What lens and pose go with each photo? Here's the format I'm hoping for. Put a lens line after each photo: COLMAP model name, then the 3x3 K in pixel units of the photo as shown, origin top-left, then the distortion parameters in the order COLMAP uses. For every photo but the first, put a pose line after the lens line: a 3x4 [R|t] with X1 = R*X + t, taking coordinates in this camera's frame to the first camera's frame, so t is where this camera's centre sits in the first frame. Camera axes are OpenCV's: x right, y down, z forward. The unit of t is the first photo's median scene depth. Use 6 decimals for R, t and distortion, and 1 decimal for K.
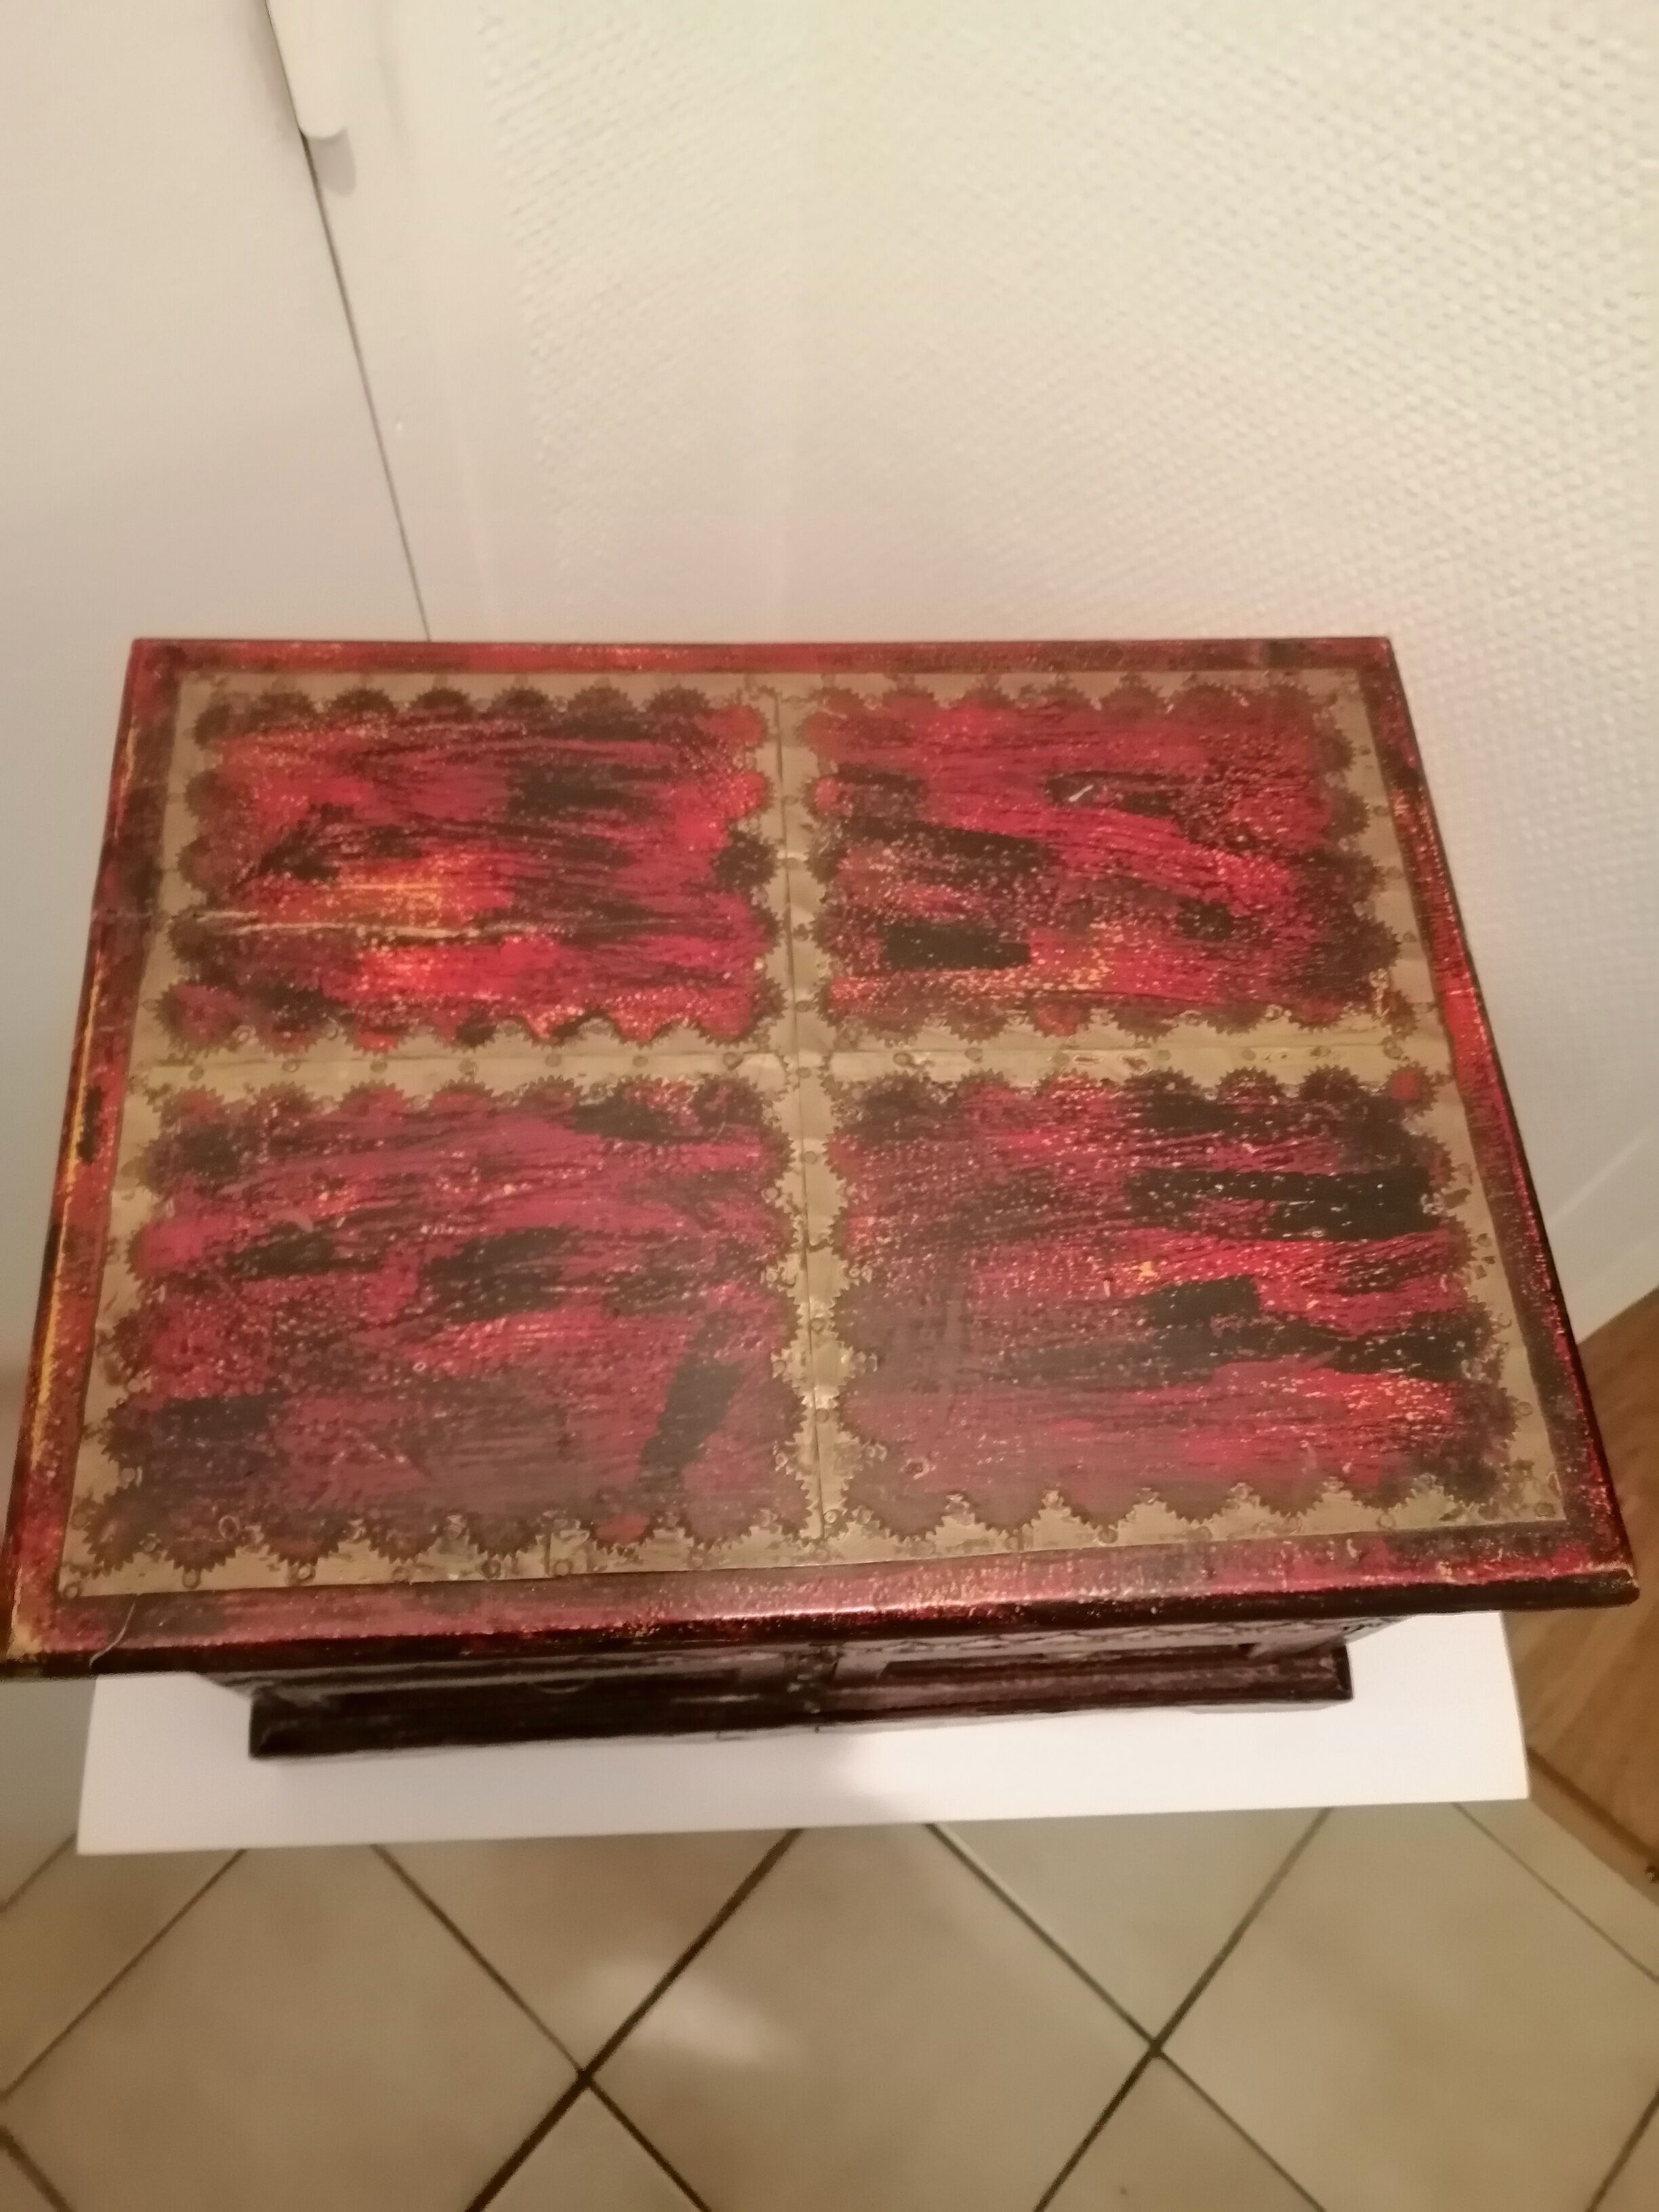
lens RADIAL K [[1778.6, 0, 823.5], [0, 1778.6, 1122.3], [0, 0, 1]] dist [-0.052902, 0.062561]
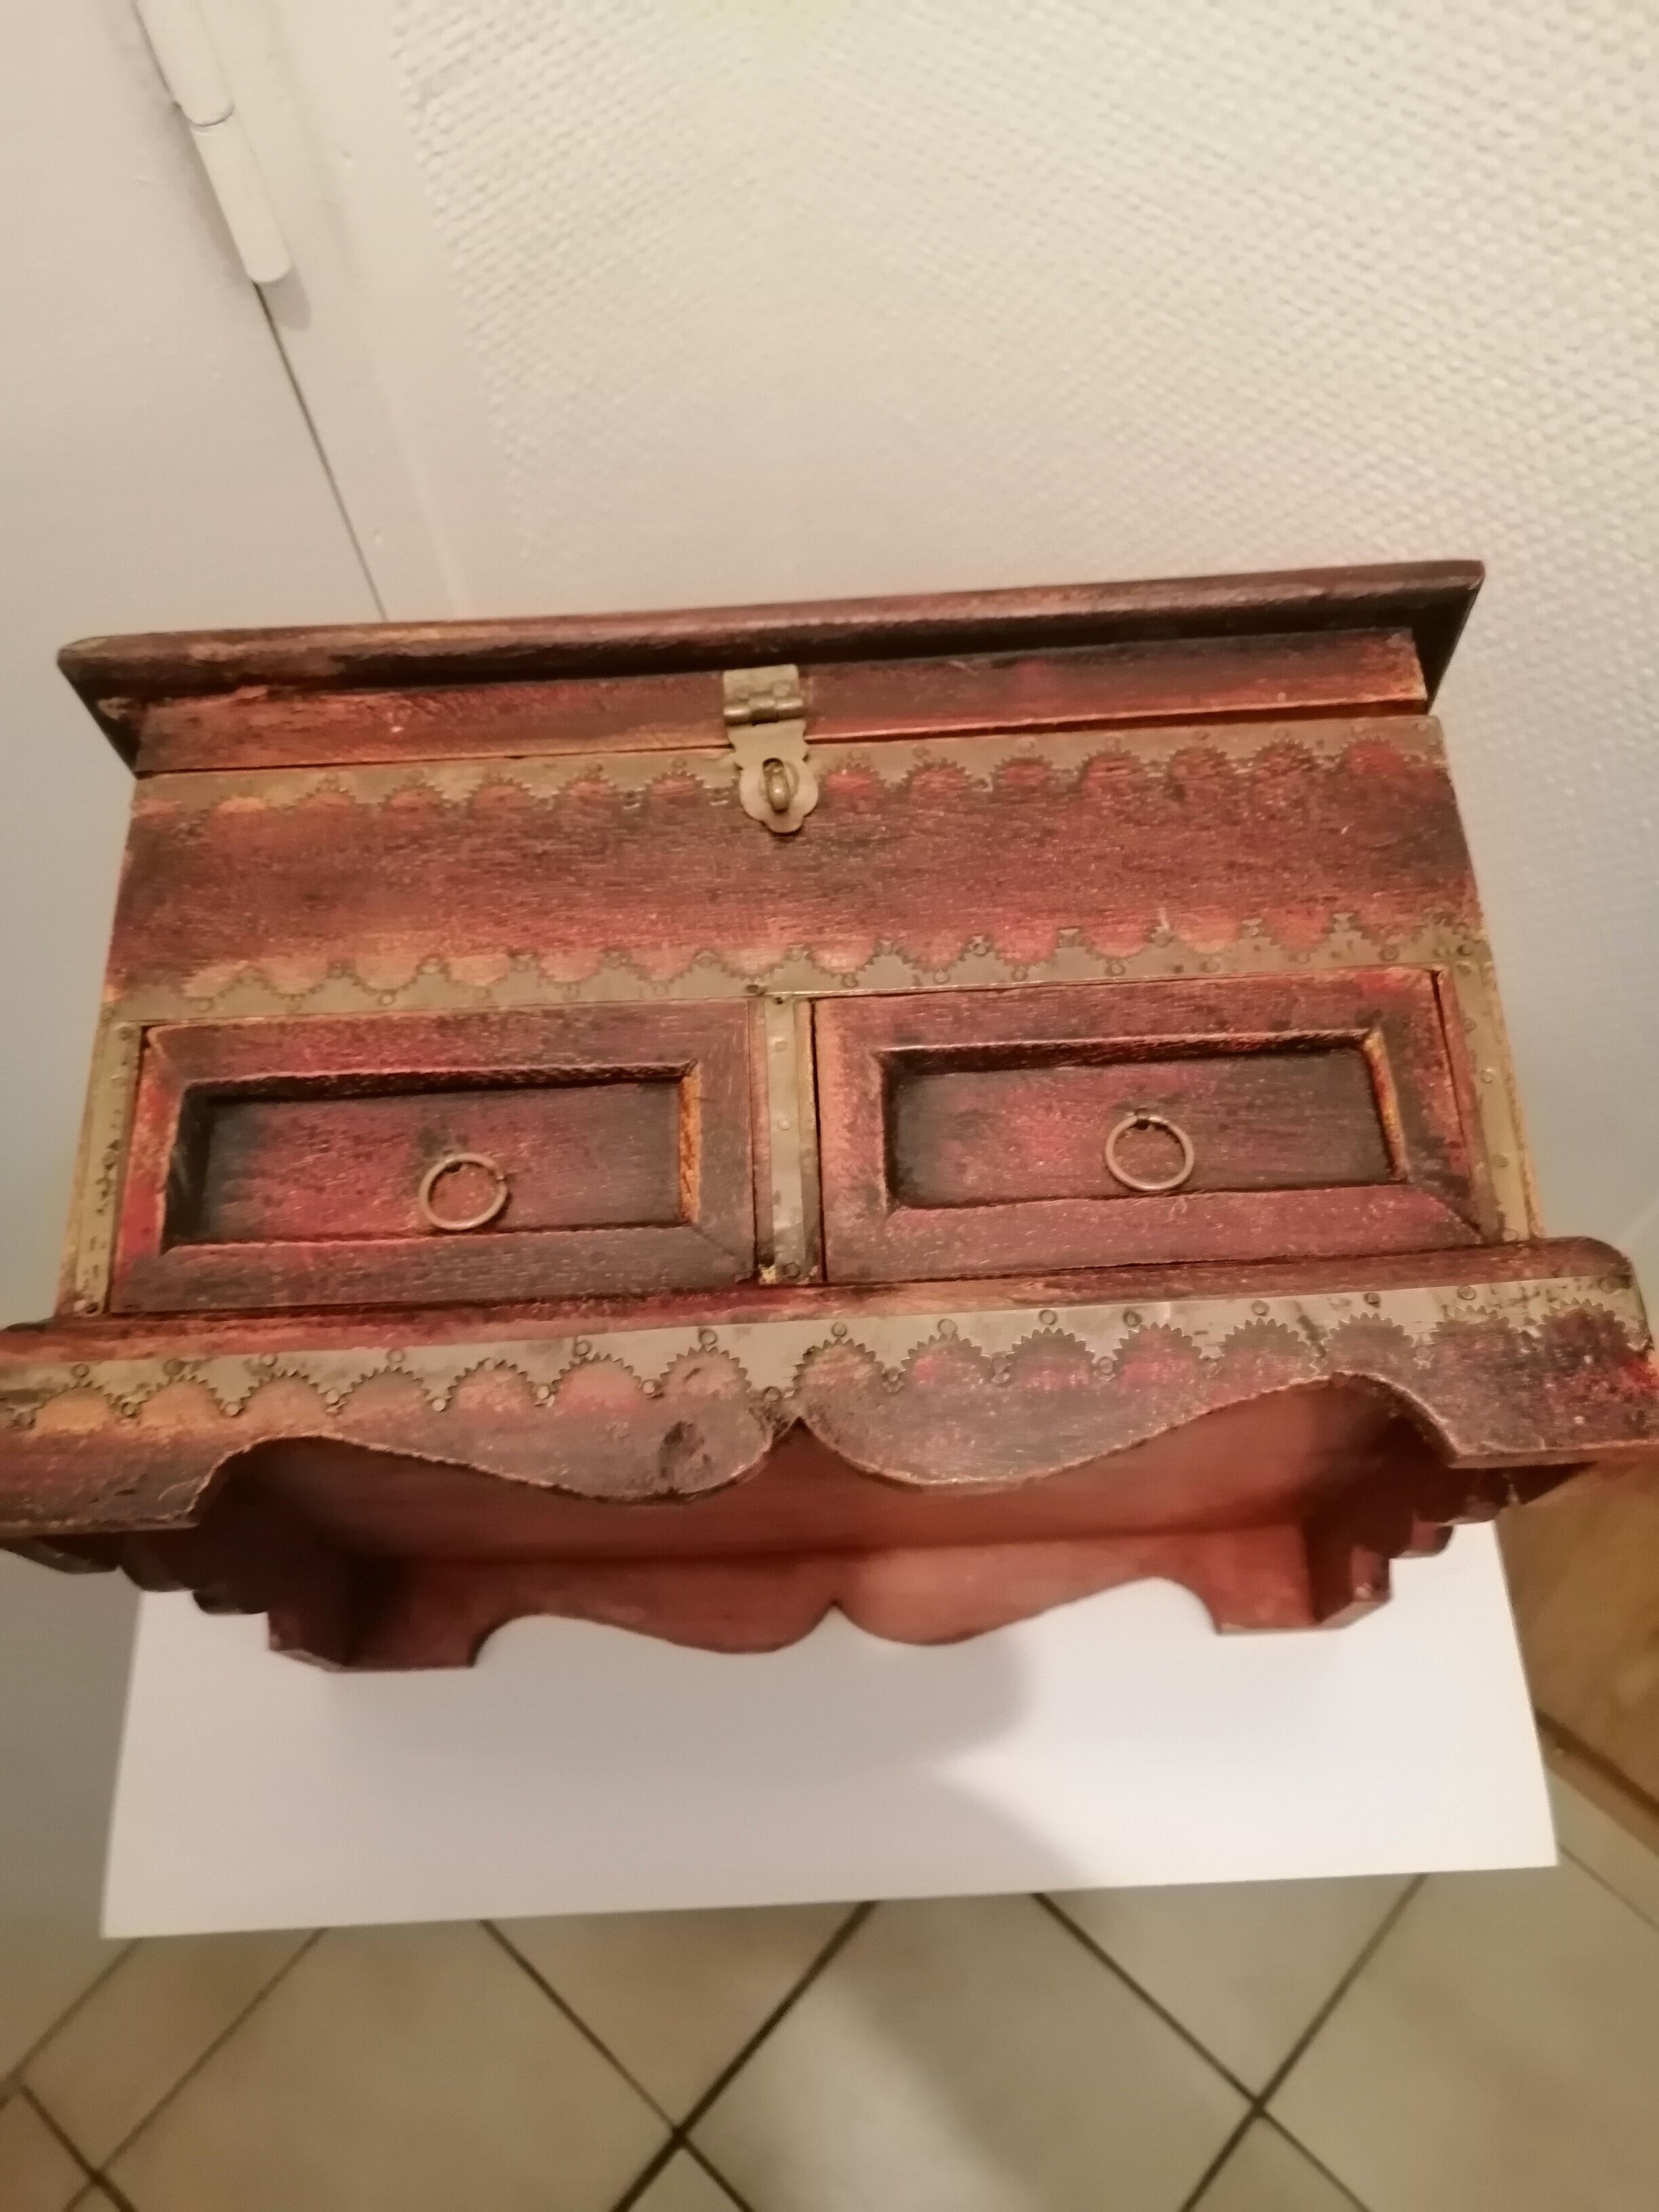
lens RADIAL K [[1778.6, 0, 819.6], [0, 1778.6, 1108.6], [0, 0, 1]] dist [-0.052902, 0.062561]
pose [[0.996953, -0.037428, -0.068438, 0.079490], [0.036056, 0.999125, -0.021176, -0.036001], [0.069171, 0.018644, 0.997431, 0.001183]]
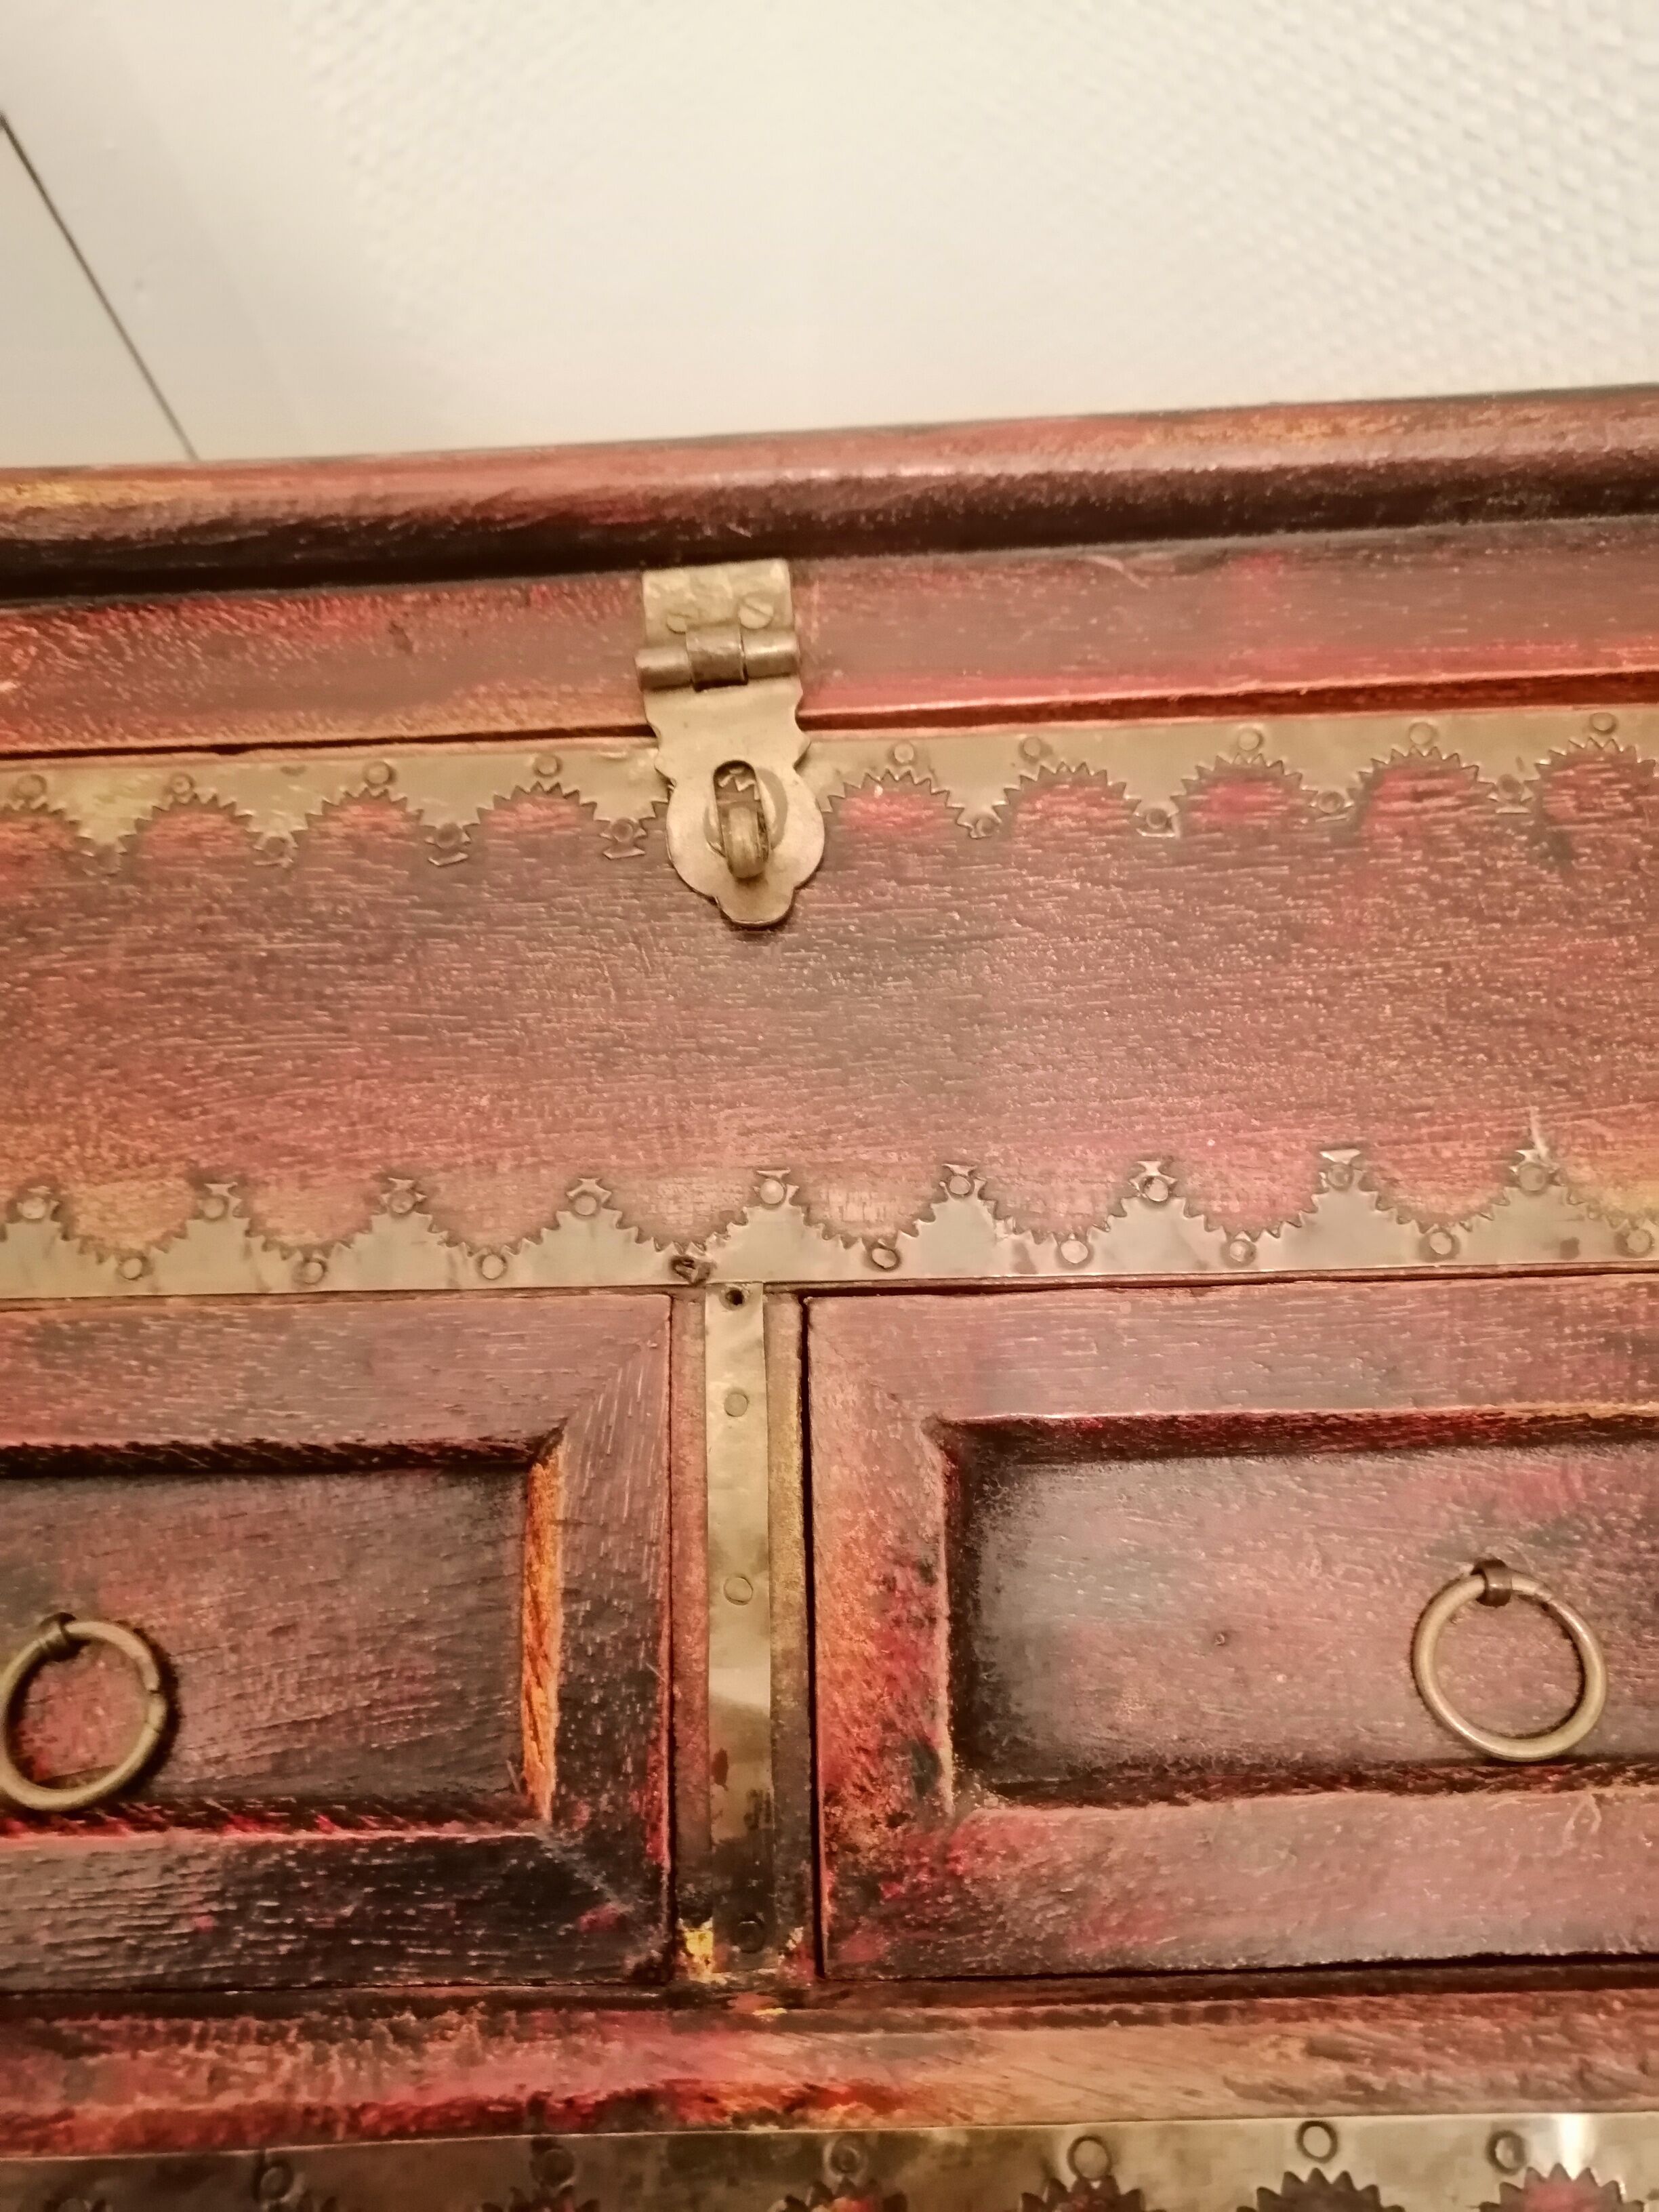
lens RADIAL K [[1778.6, 0, 828.1], [0, 1778.6, 1097.6], [0, 0, 1]] dist [-0.052902, 0.062561]
pose [[0.996083, -0.016615, -0.086850, 0.063647], [0.024603, 0.995481, 0.091723, -0.171760], [0.084933, -0.093500, 0.991990, 0.393717]]
